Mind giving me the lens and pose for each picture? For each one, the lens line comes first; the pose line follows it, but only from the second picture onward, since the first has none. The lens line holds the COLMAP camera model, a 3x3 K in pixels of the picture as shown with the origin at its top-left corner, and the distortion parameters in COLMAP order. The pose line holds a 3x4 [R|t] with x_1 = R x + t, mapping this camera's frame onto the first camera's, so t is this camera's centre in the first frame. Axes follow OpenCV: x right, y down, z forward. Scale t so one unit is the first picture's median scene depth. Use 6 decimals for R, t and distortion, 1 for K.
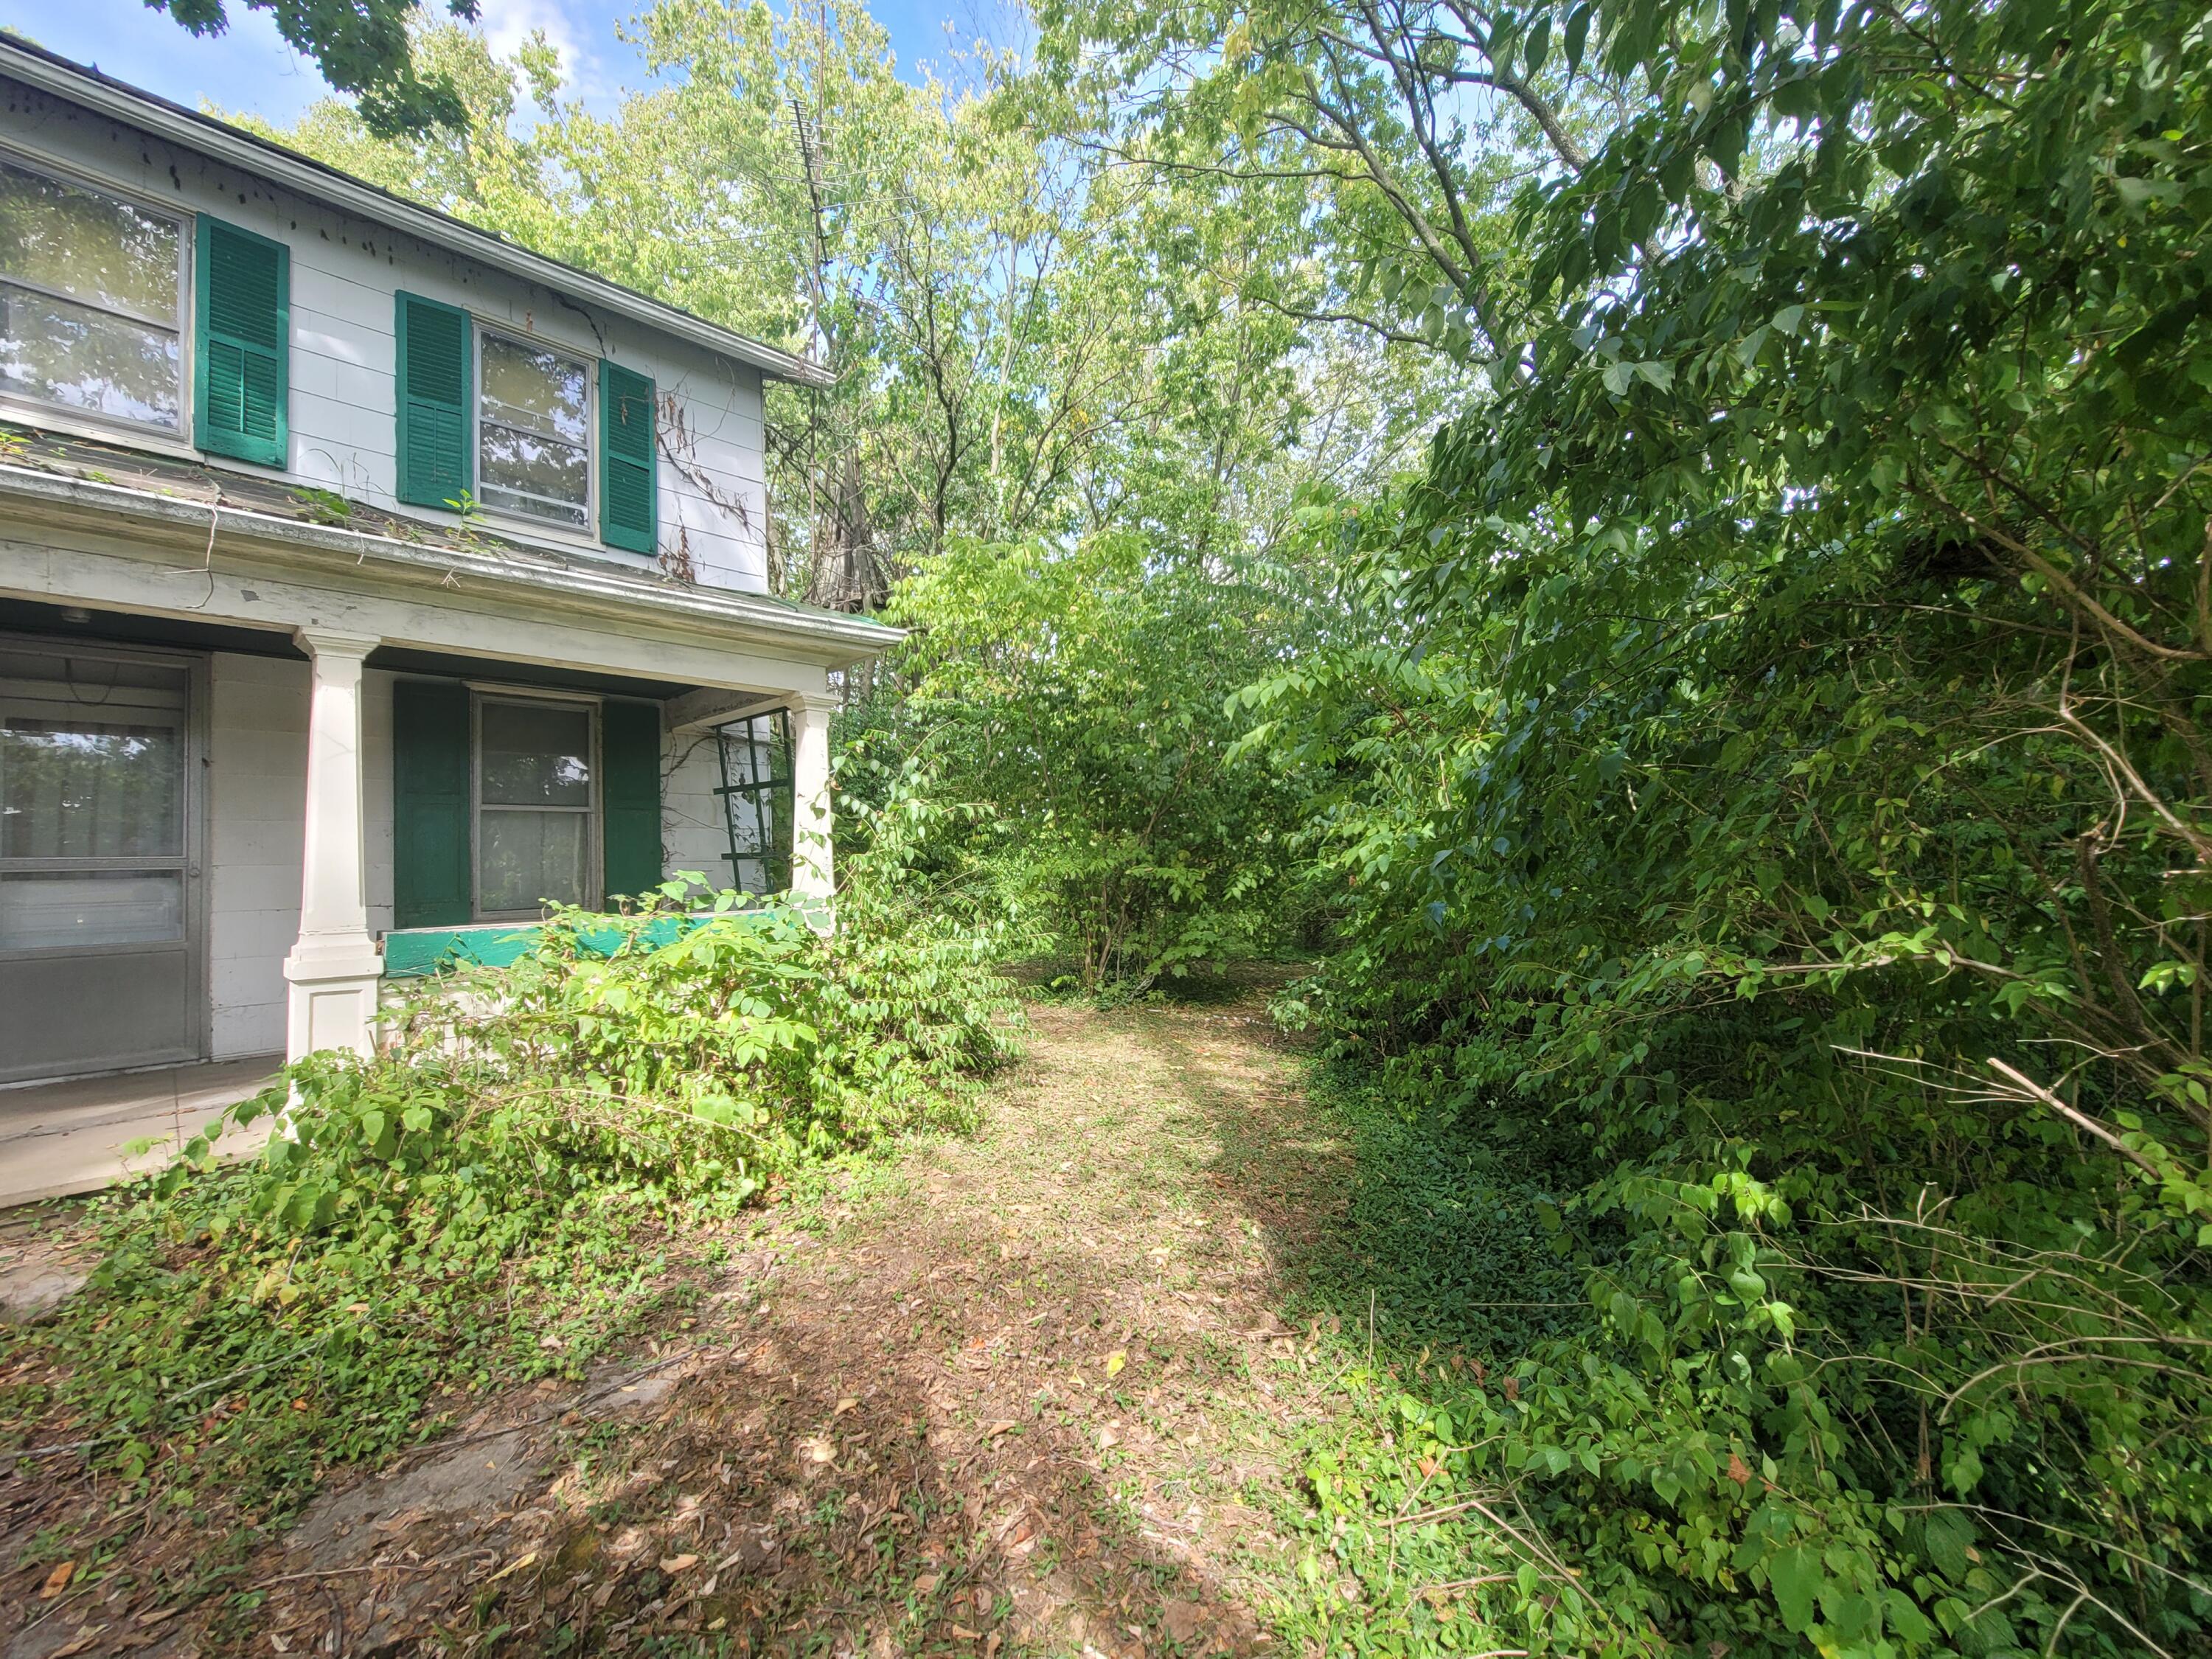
lens RADIAL K [[918.1, 0, 1078.9], [0, 918.1, 821.4], [0, 0, 1]] dist [0.017945, 0.000067]
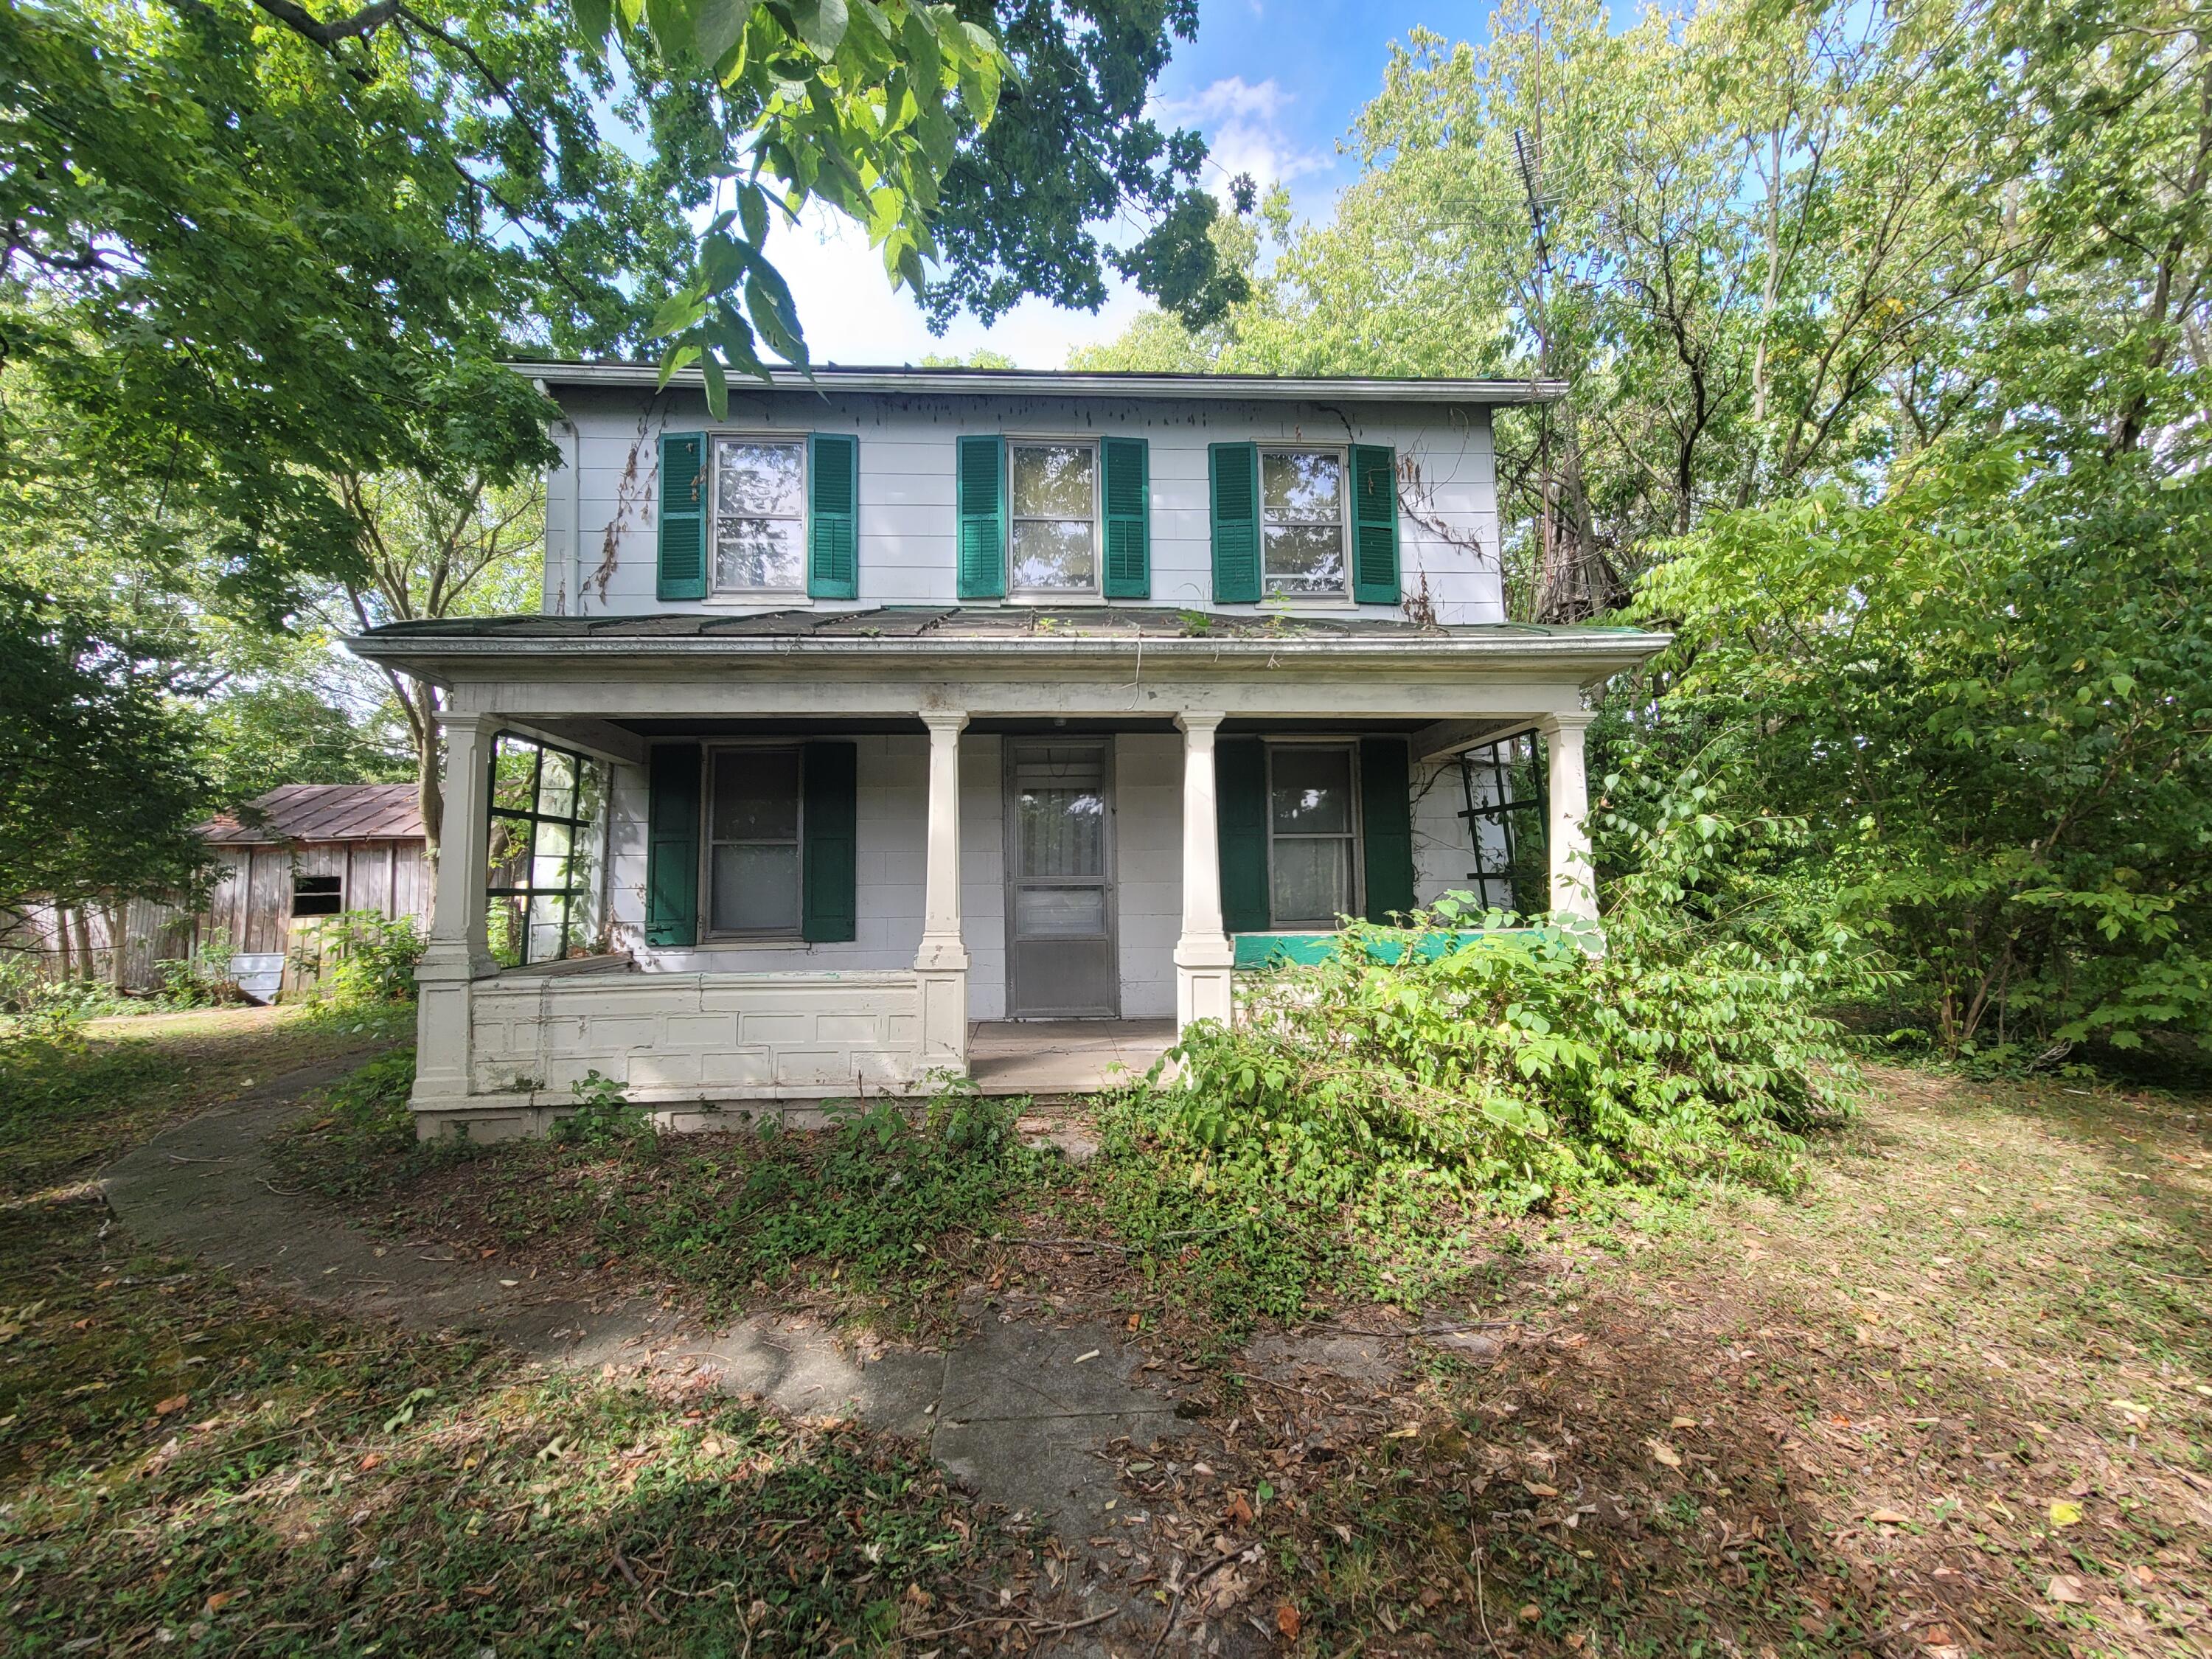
lens RADIAL K [[913.6, 0, 1093.7], [0, 913.6, 824.7], [0, 0, 1]] dist [0.001685, 0.000564]
pose [[0.749394, -0.035342, -0.661181, -0.025794], [0.024741, 0.999372, -0.025377, -0.006492], [0.661662, 0.002659, 0.749797, -0.091459]]
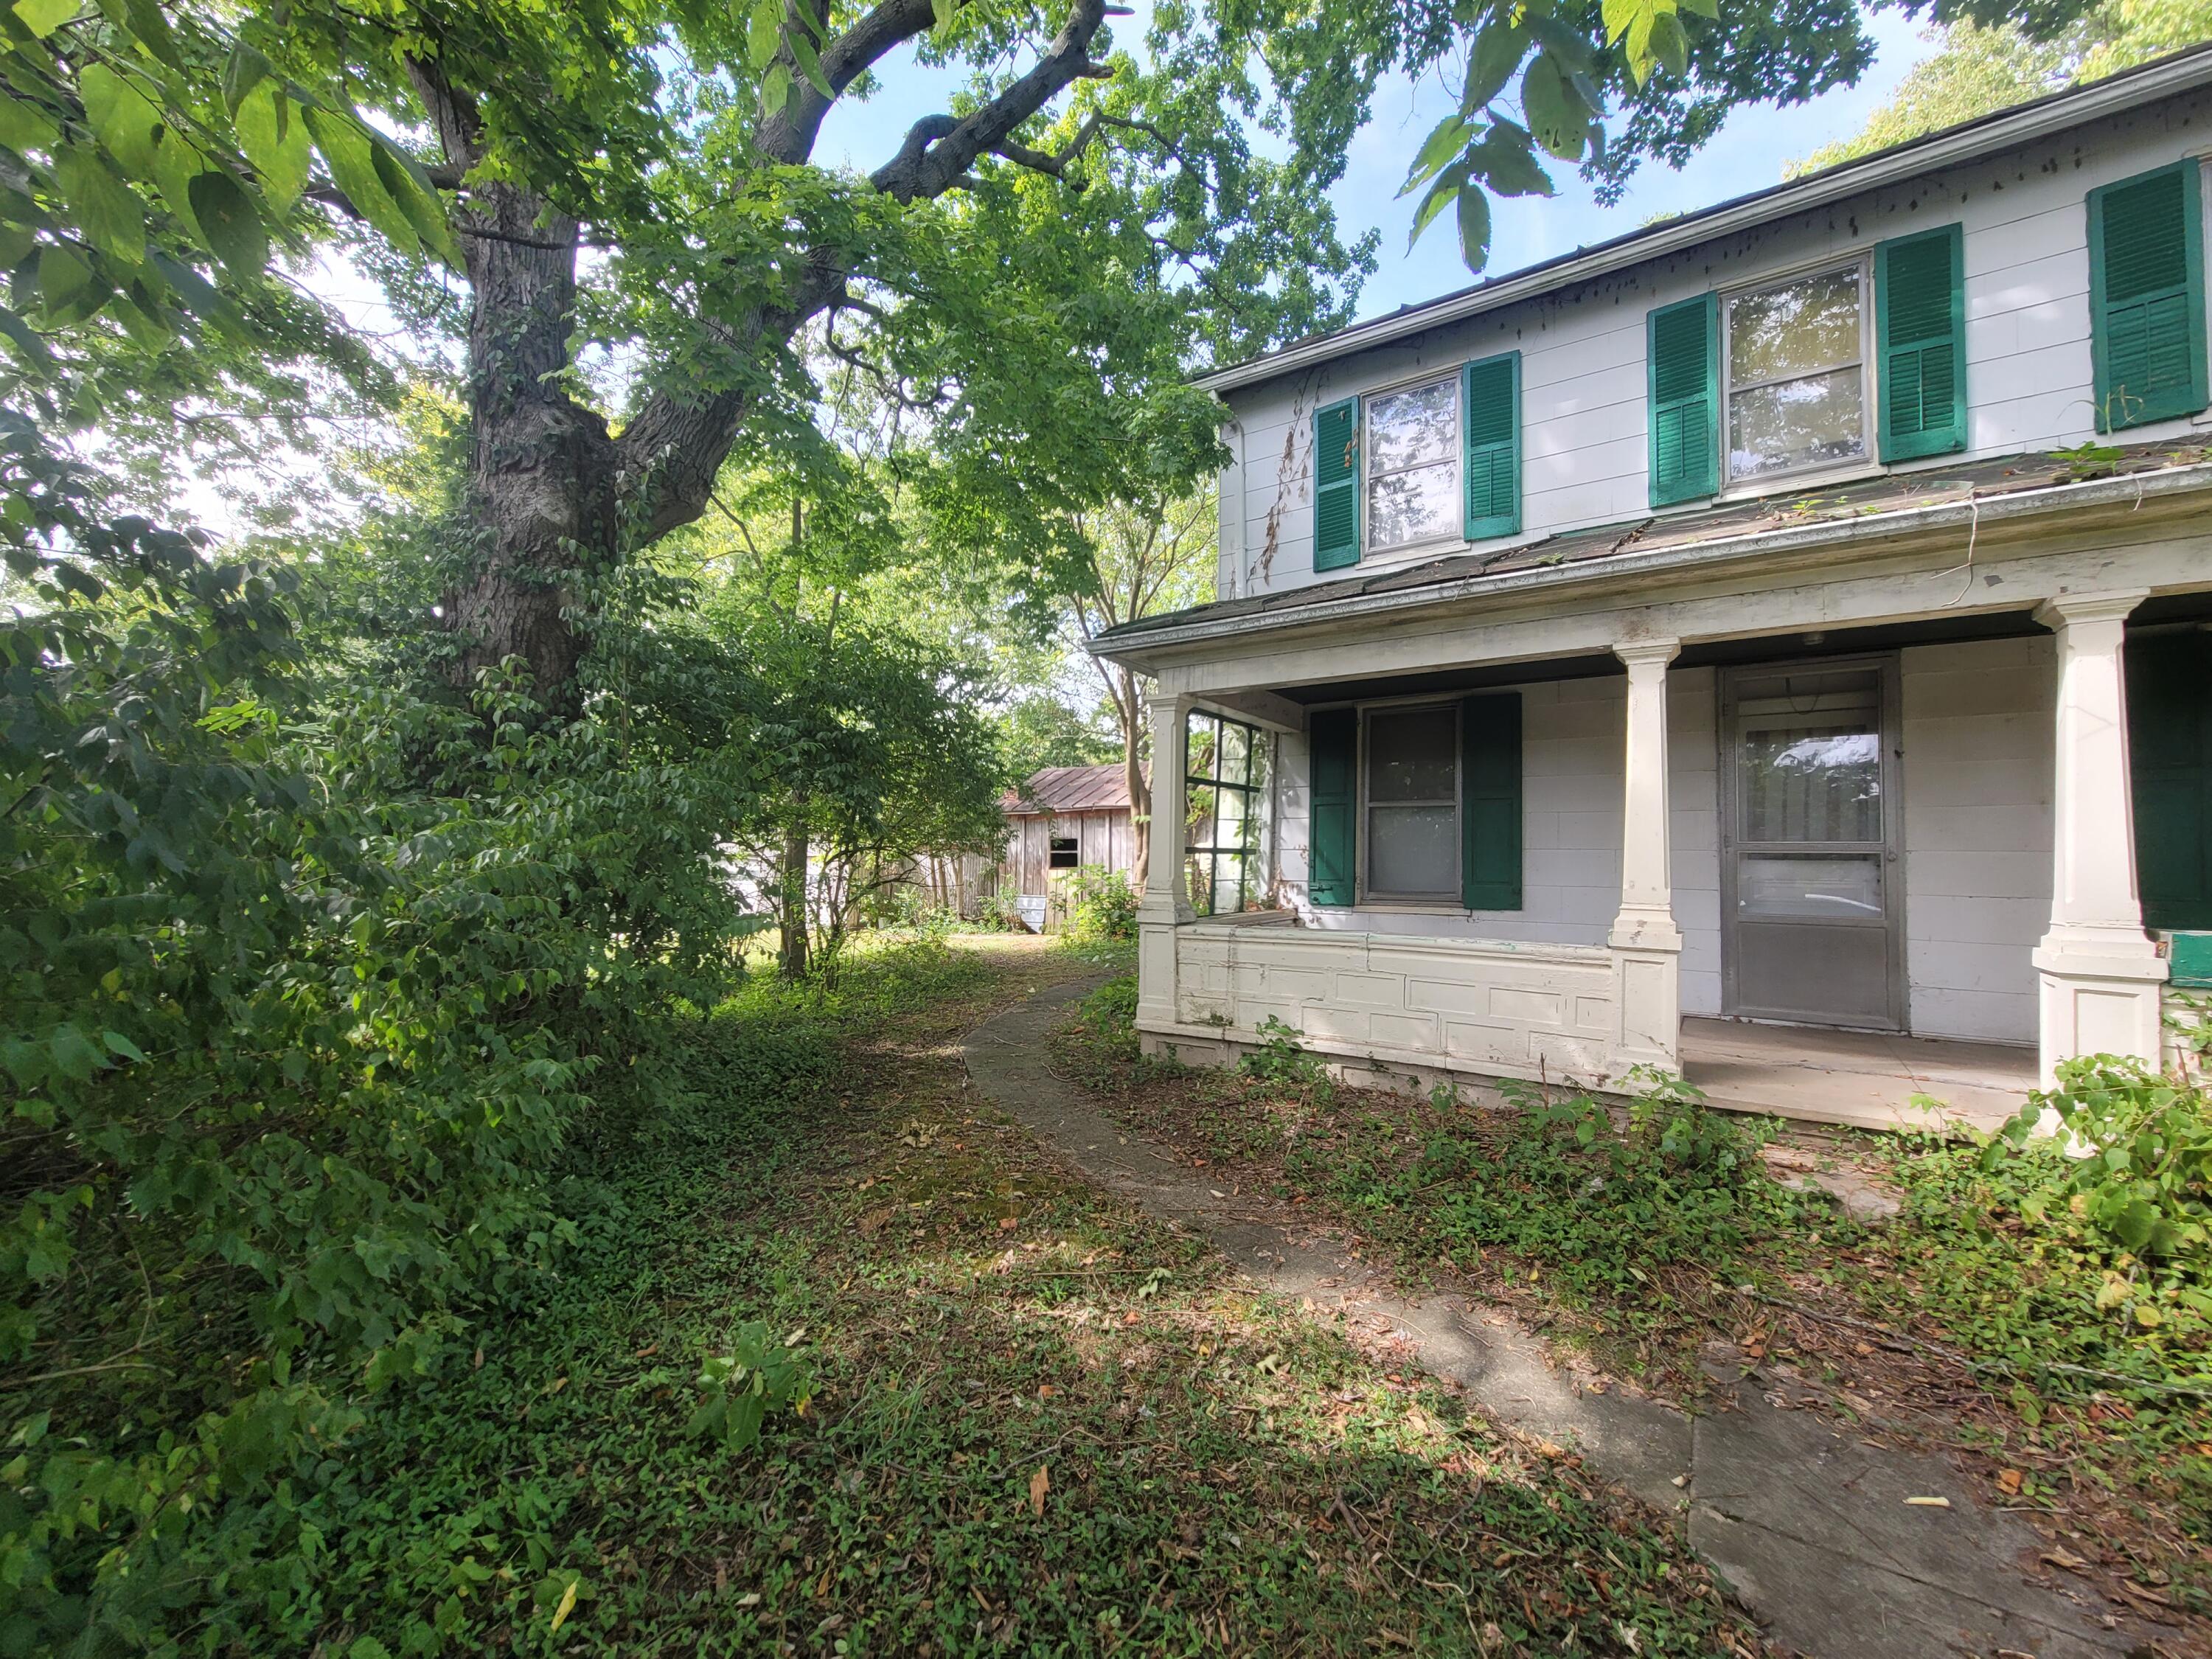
lens RADIAL K [[913.6, 0, 1093.7], [0, 913.6, 824.7], [0, 0, 1]] dist [0.001685, 0.000564]
pose [[0.178342, -0.011636, -0.983900, -0.078938], [0.028316, 0.999577, -0.006689, -0.001127], [0.983561, -0.026667, 0.178596, -0.100349]]
